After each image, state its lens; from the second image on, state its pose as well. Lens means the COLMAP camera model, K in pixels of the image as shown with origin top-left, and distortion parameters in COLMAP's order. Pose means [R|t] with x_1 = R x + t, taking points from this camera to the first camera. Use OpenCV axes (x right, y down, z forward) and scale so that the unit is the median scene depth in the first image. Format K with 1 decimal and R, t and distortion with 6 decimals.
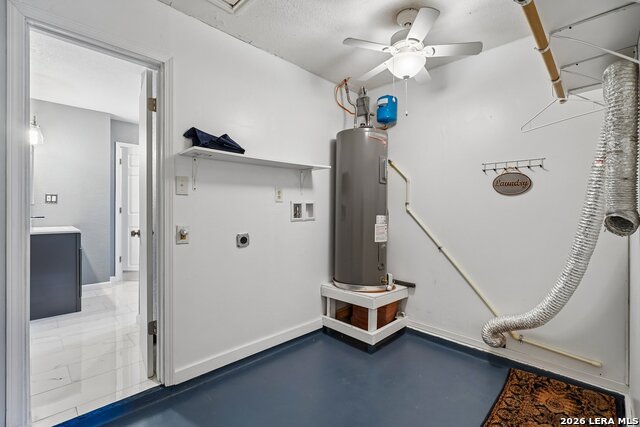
lens RADIAL K [[292.3, 0, 320.2], [0, 292.3, 212.8], [0, 0, 1]] dist [-0.011182, 0.006640]
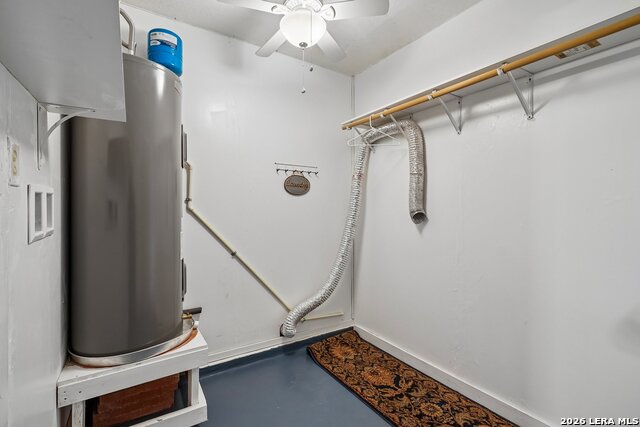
lens RADIAL K [[292.3, 0, 317.9], [0, 292.3, 209.9], [0, 0, 1]] dist [-0.011182, 0.006640]
pose [[0.202688, -0.009907, 0.979193, -0.422063], [0.007374, 0.999936, 0.008590, -0.013164], [-0.979216, 0.005479, 0.202748, 0.678126]]
